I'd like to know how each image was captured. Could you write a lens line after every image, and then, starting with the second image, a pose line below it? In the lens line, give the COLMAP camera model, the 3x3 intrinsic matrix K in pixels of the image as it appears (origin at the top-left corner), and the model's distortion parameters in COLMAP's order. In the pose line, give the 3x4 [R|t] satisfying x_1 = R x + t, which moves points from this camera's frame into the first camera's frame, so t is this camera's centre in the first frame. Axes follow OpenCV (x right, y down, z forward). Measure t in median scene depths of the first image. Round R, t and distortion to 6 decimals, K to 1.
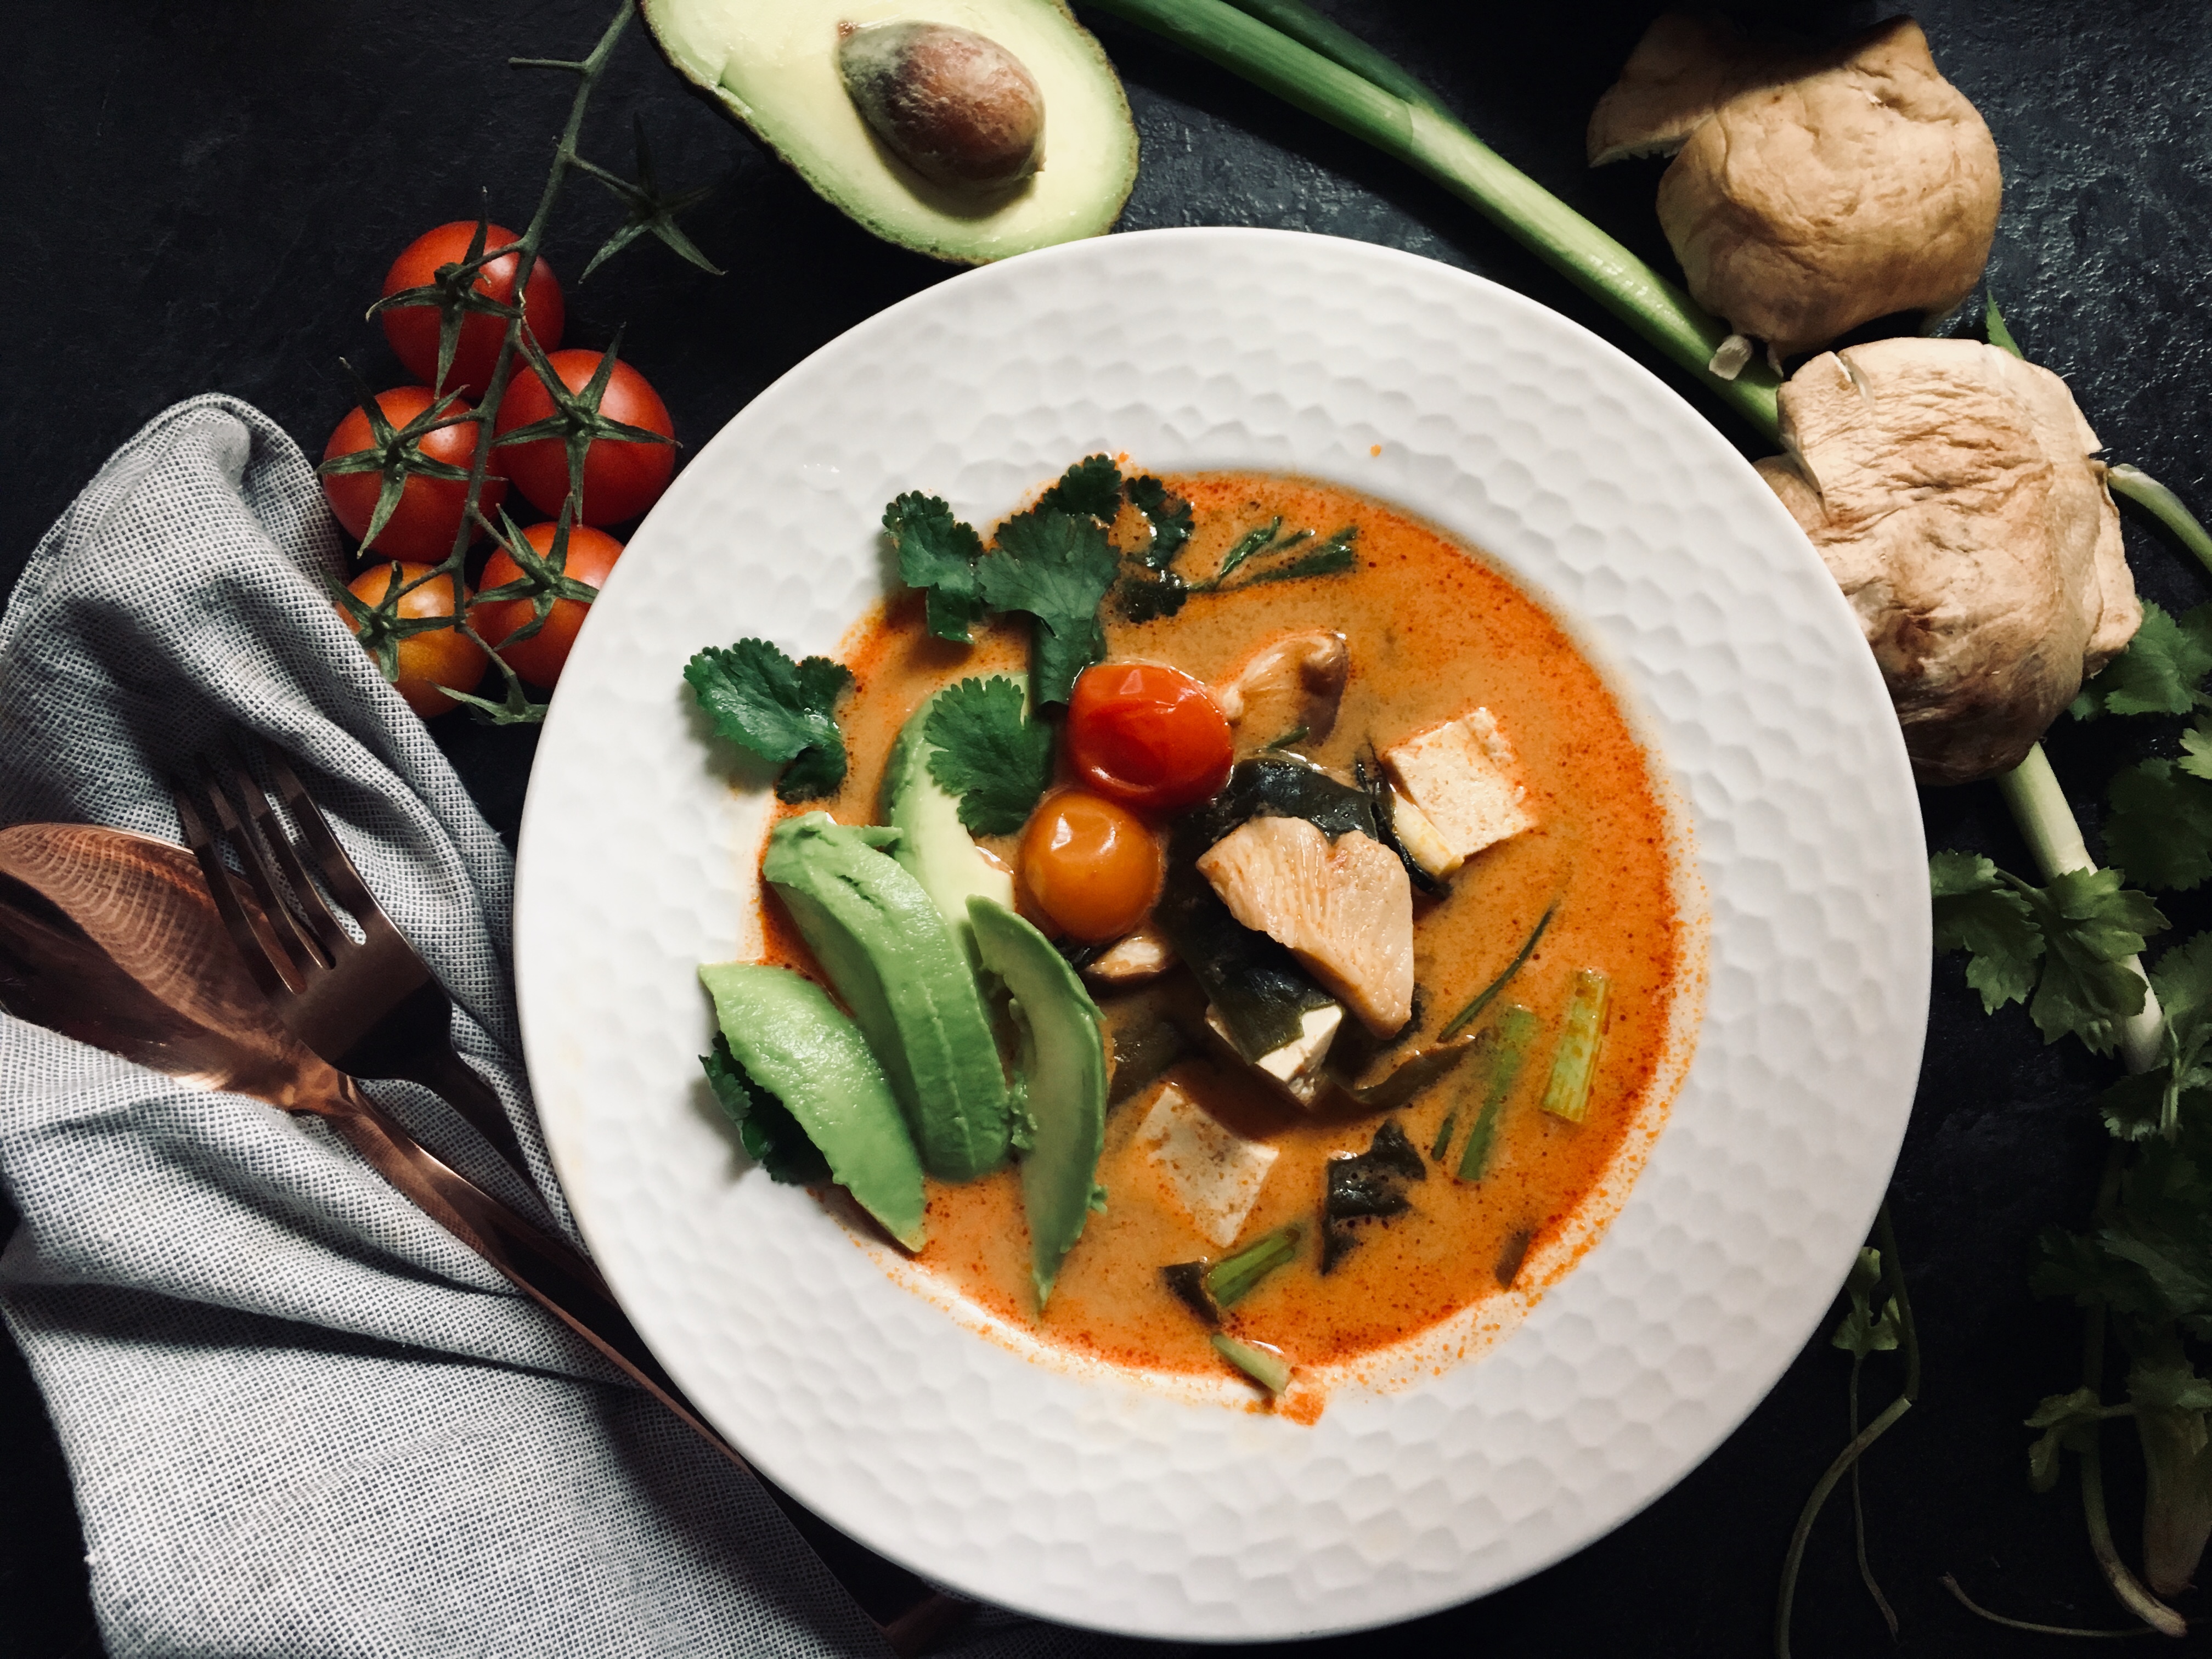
lens RADIAL K [[1845.0, 0, 1106.0], [0, 1845.0, 829.5], [0, 0, 1]] dist [0.067727, -0.118152]
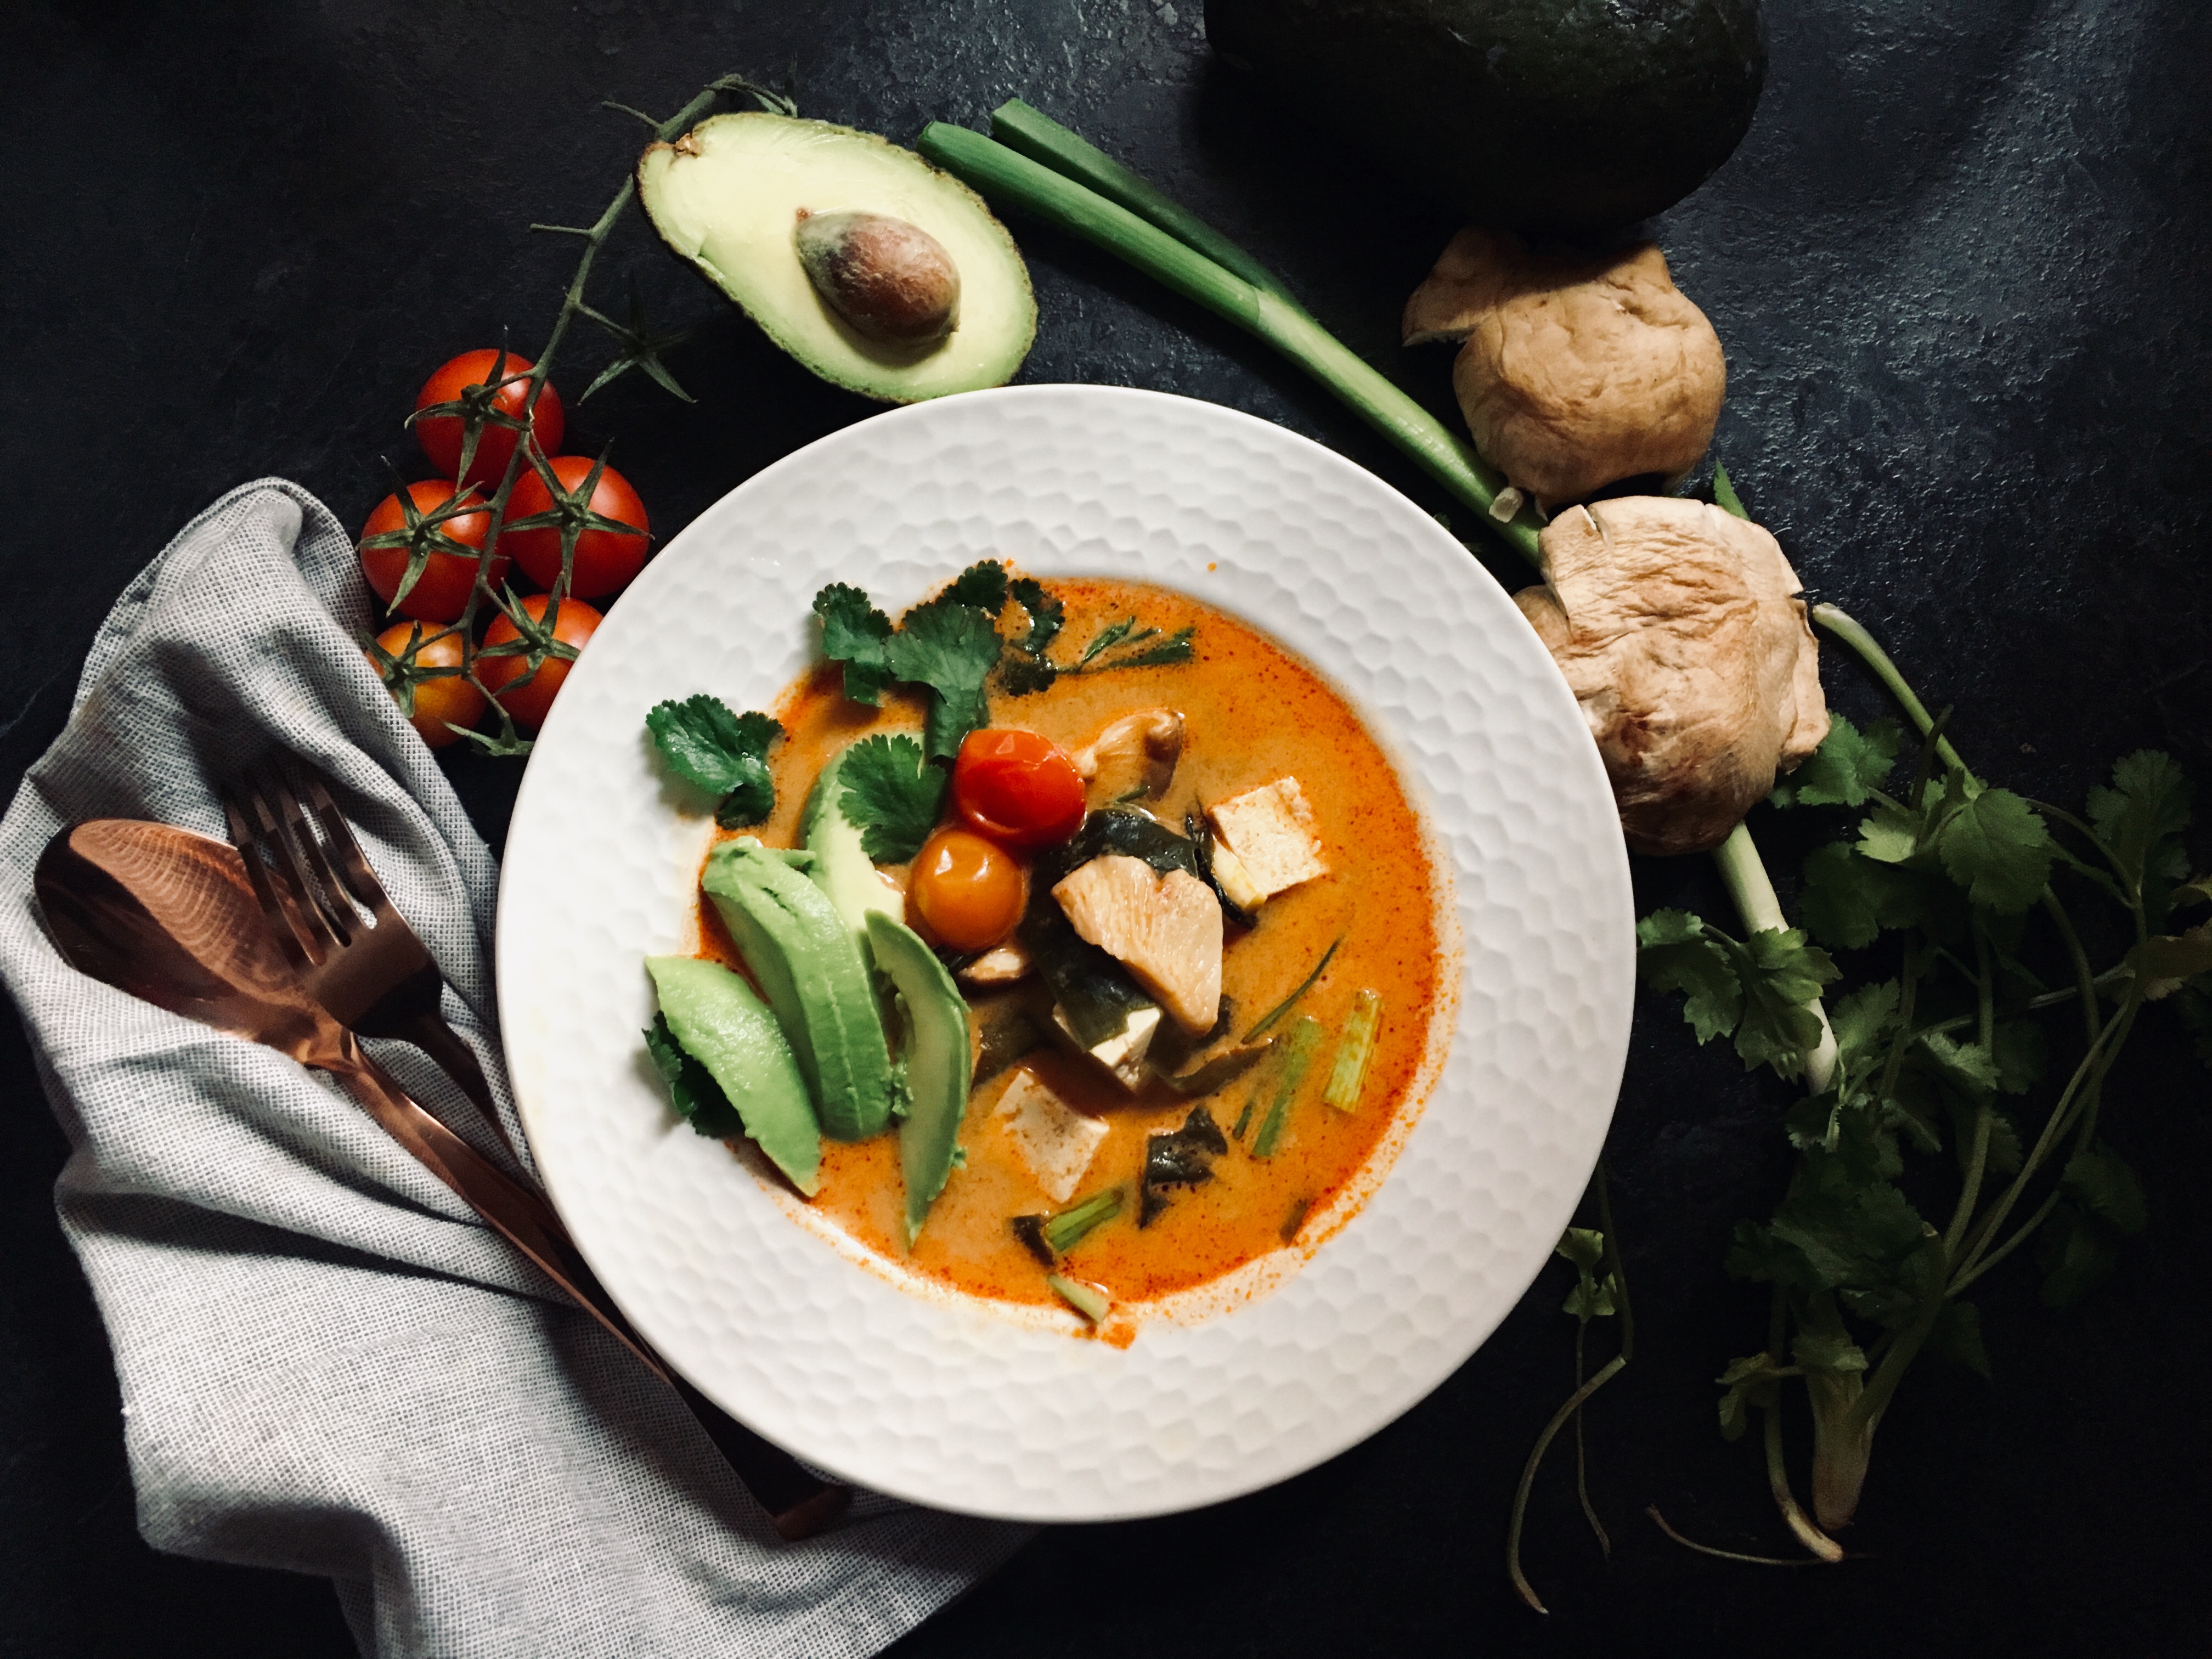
lens RADIAL K [[1845.0, 0, 1106.0], [0, 1845.0, 829.5], [0, 0, 1]] dist [0.067727, -0.118152]
pose [[0.999006, 0.042265, 0.014140, 0.064382], [-0.041663, 0.998313, -0.040438, 0.025404], [-0.015825, 0.039808, 0.999082, -0.237533]]
